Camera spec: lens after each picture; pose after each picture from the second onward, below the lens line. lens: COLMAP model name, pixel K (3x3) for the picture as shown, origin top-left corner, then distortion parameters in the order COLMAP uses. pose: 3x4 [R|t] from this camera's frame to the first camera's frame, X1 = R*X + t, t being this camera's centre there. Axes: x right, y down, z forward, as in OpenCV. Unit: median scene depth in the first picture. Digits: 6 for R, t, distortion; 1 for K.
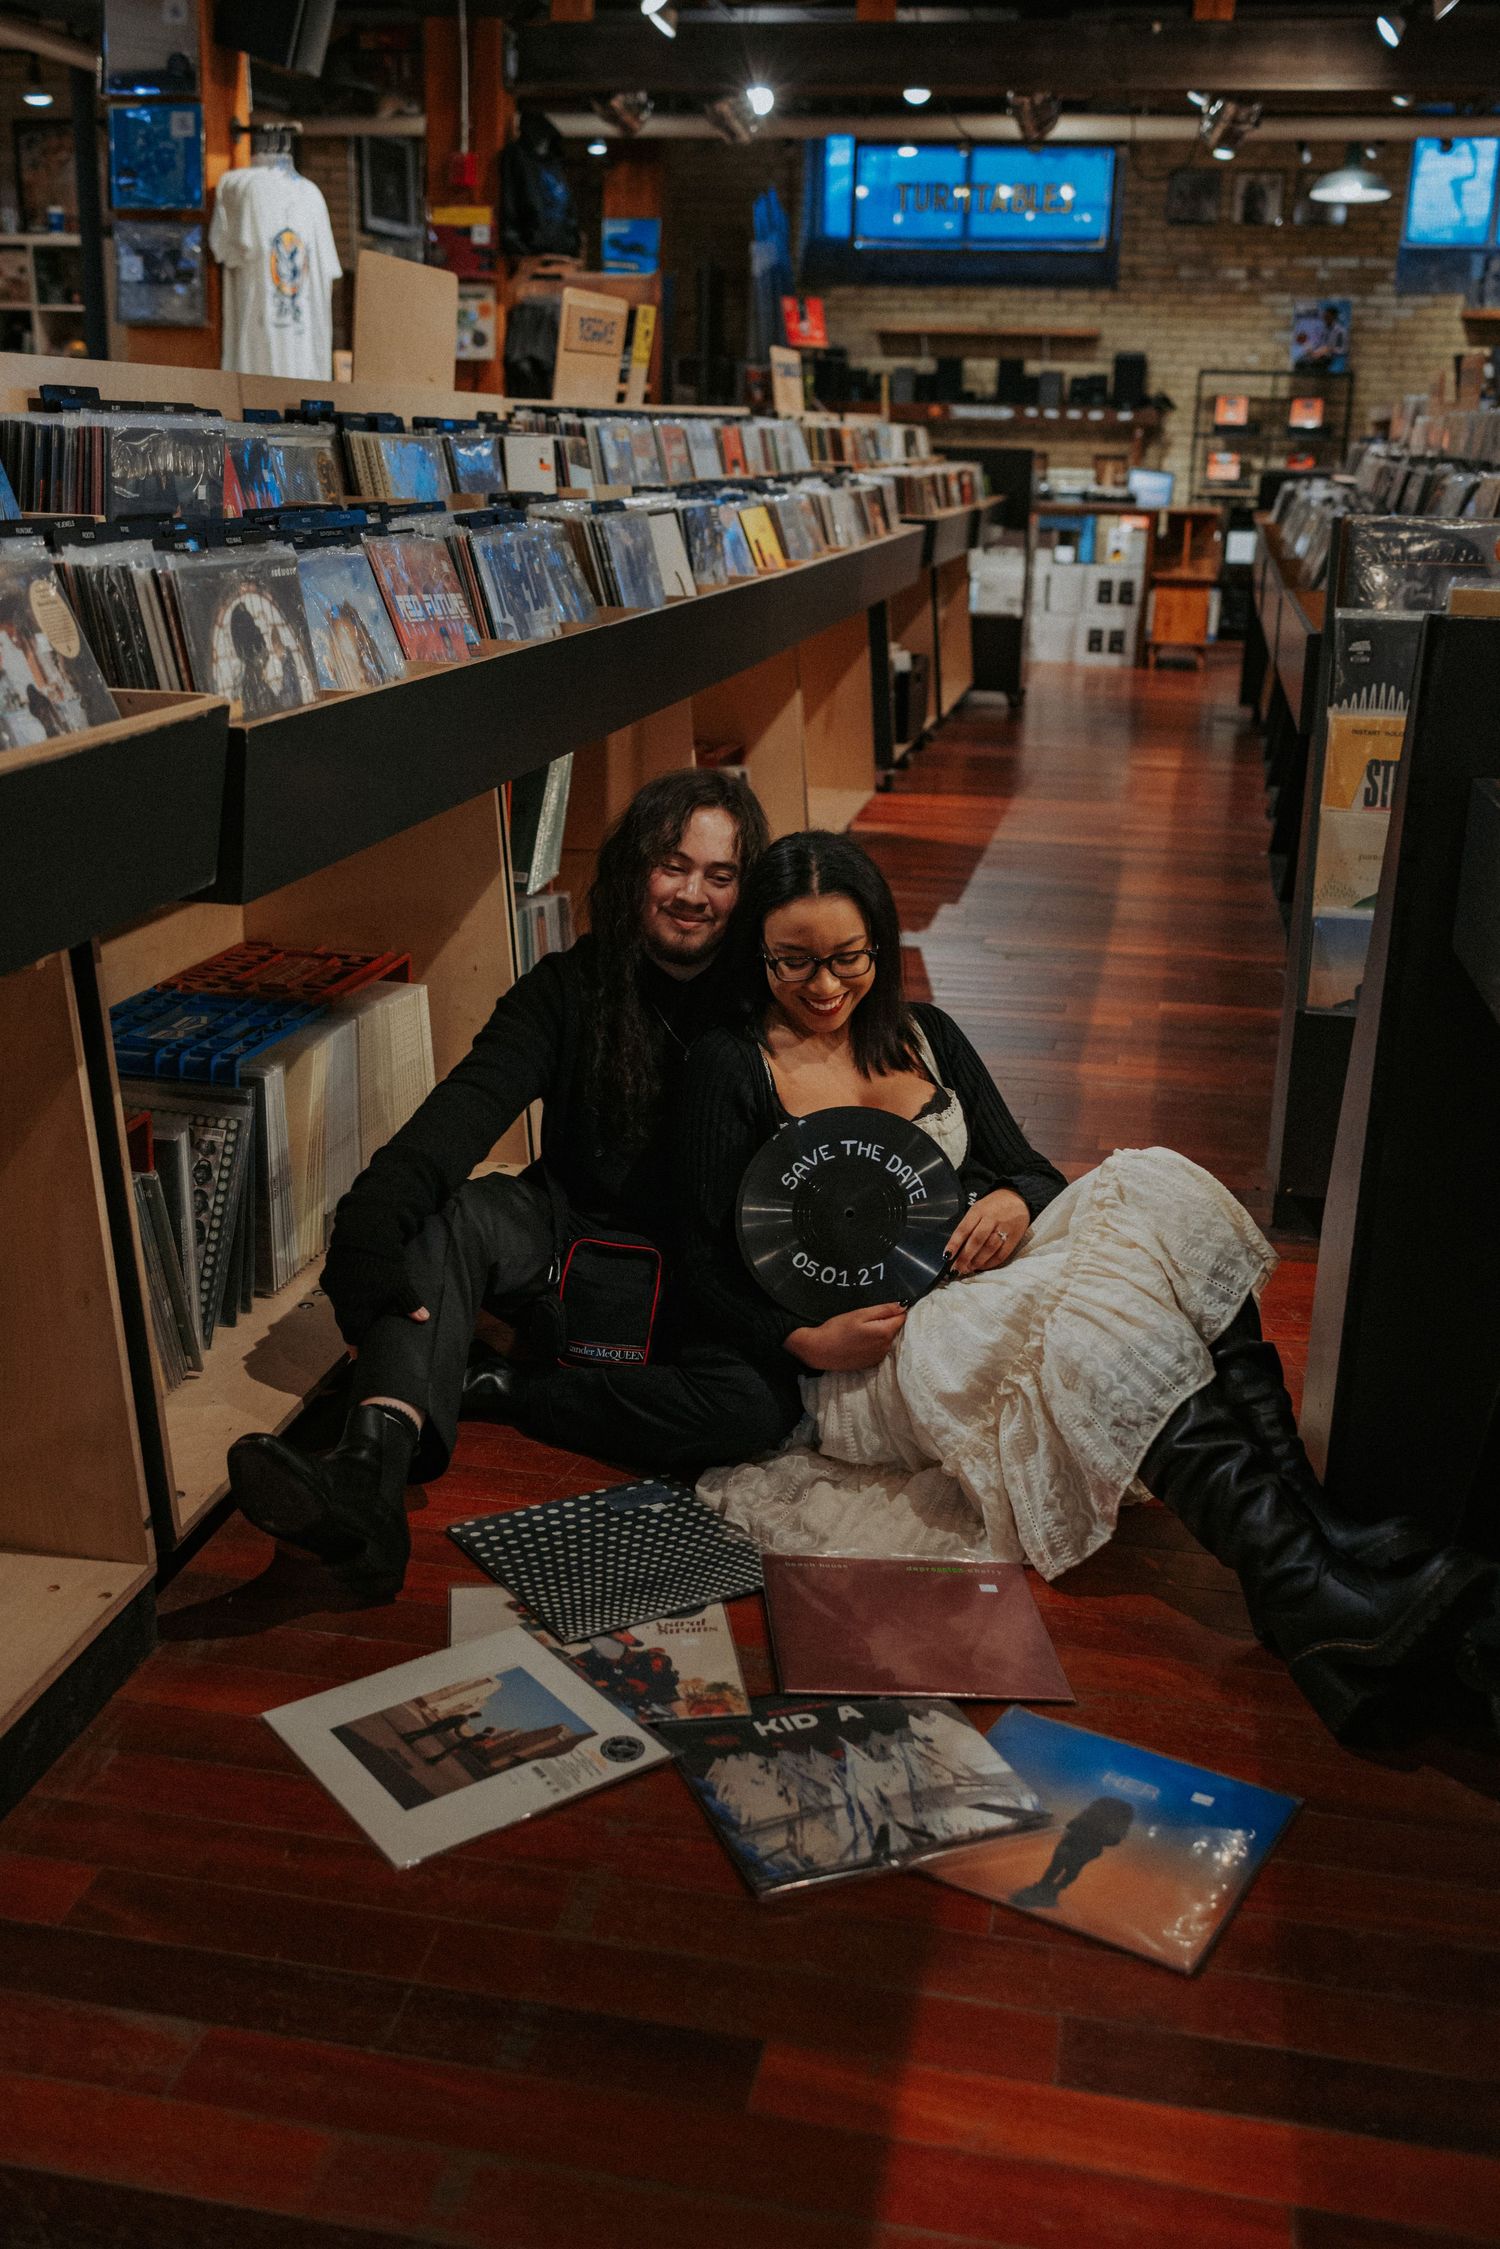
lens RADIAL K [[2203.4, 0, 747.9], [0, 2203.4, 1115.1], [0, 0, 1]] dist [0.022359, -0.016937]
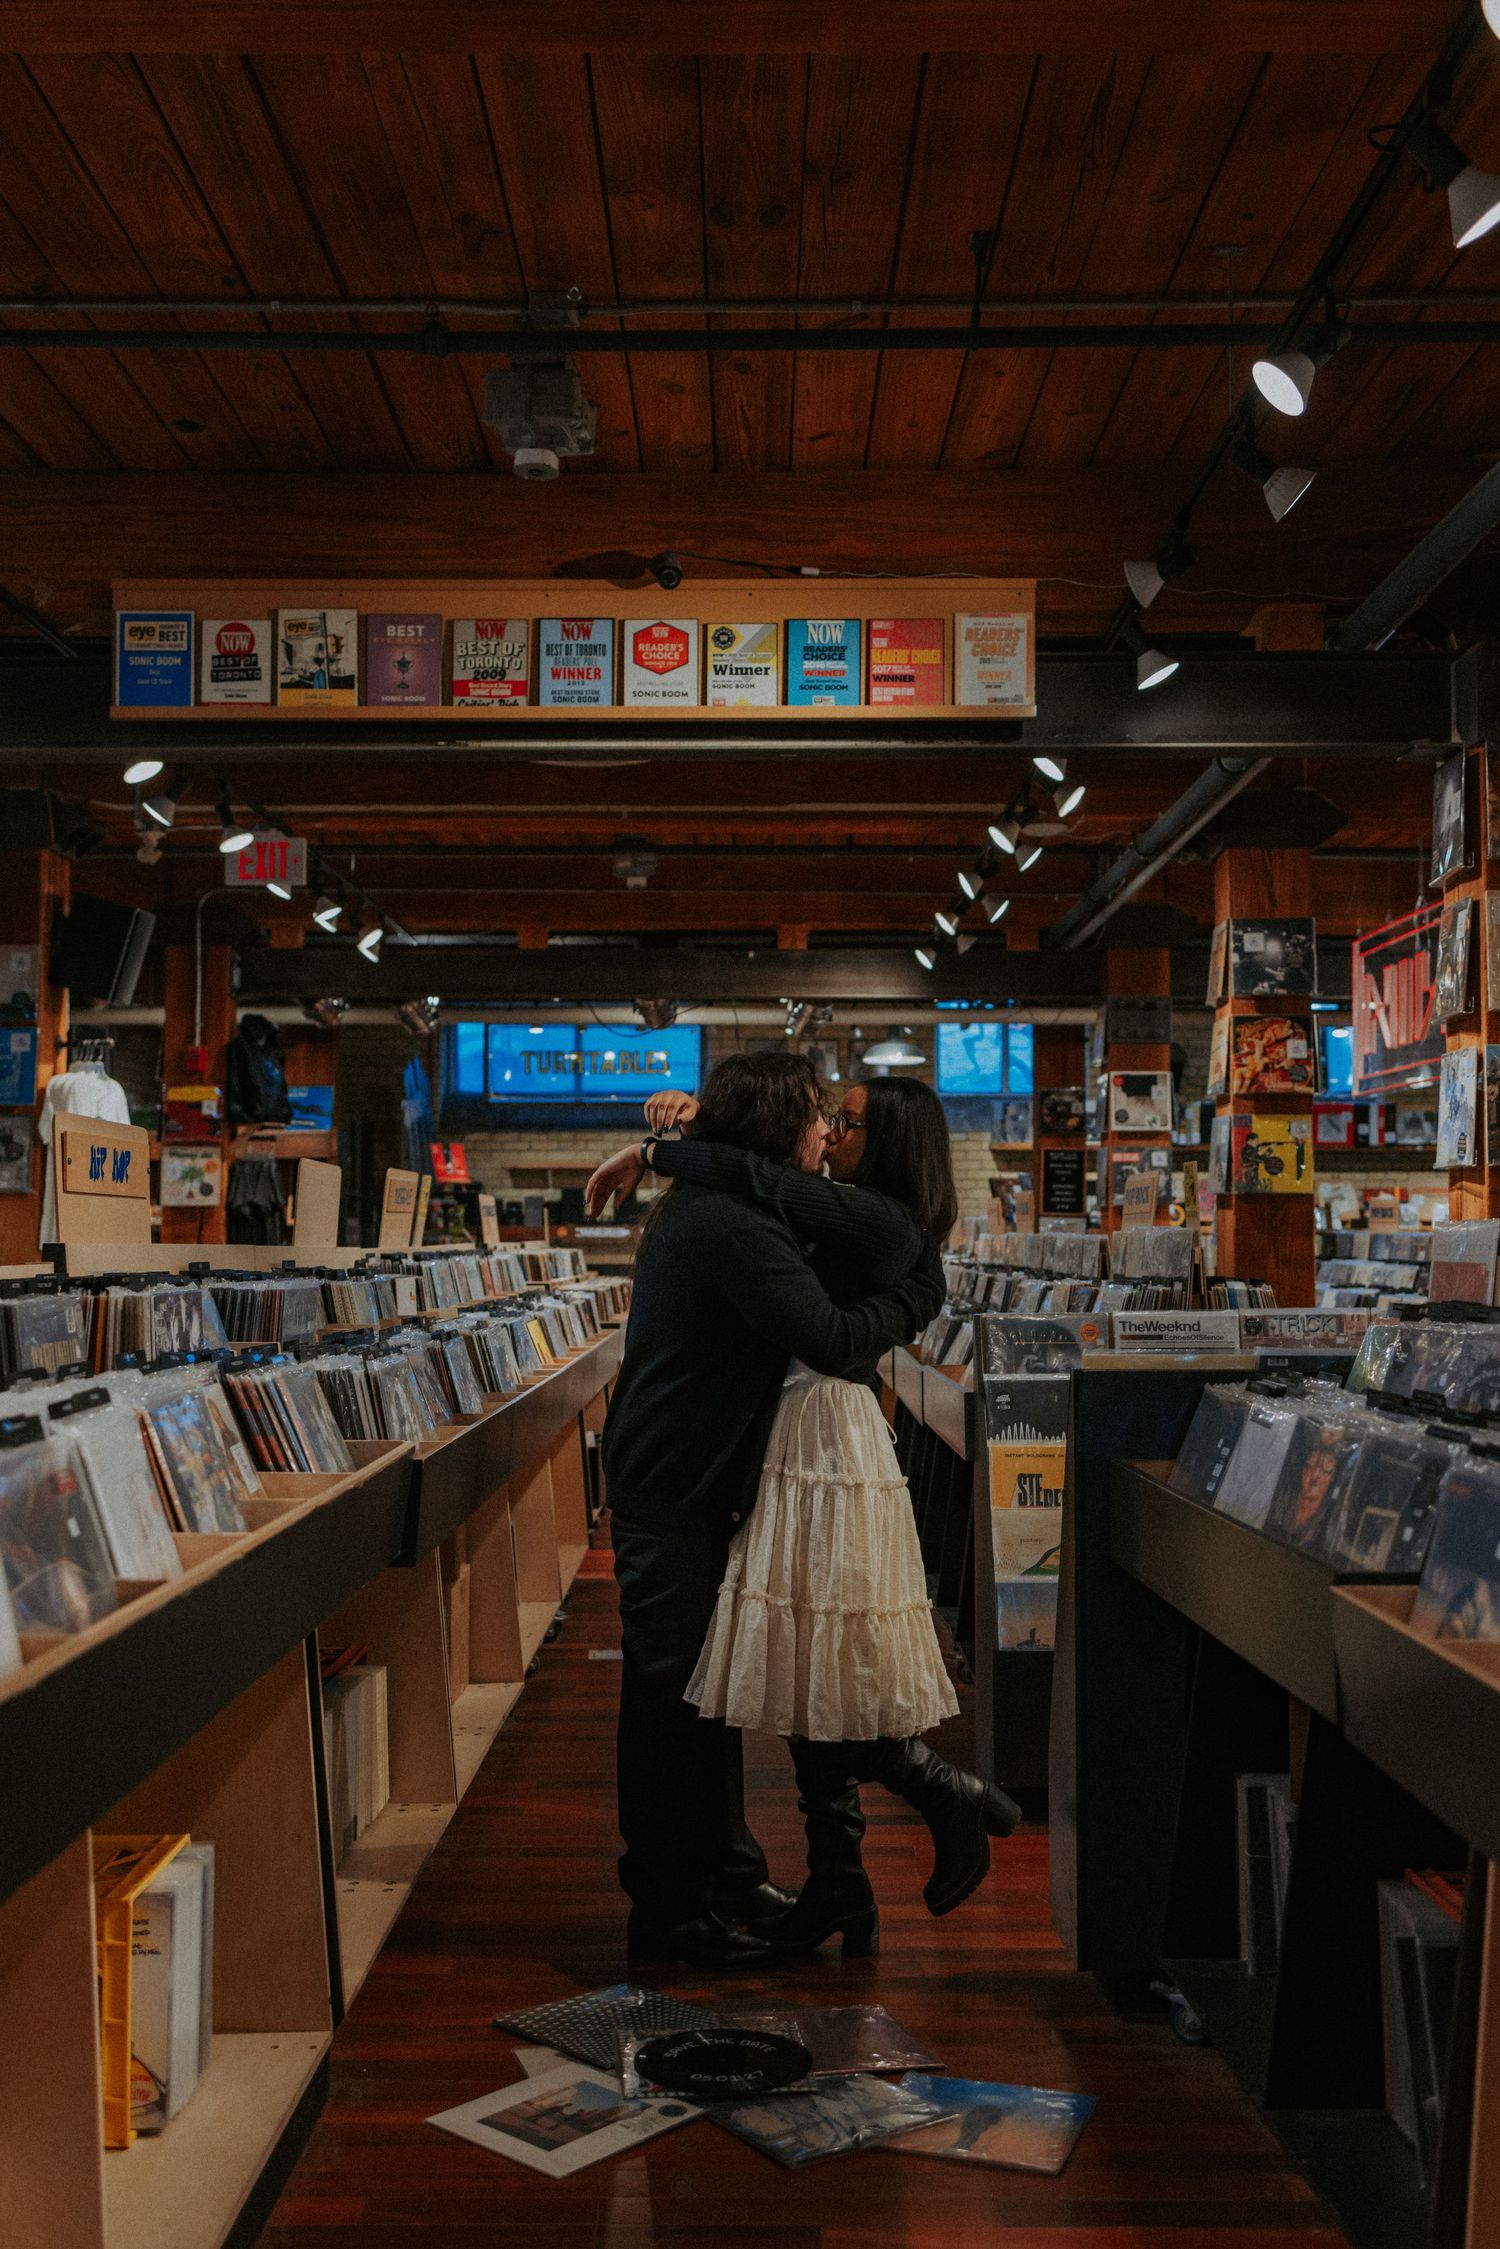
lens RADIAL K [[2203.4, 0, 747.9], [0, 2203.4, 1115.1], [0, 0, 1]] dist [0.022359, -0.016937]
pose [[0.980785, -0.015842, 0.194446, -0.070873], [0.082733, 0.936412, -0.341011, 0.040502], [-0.176679, 0.350546, 0.919729, -0.160968]]
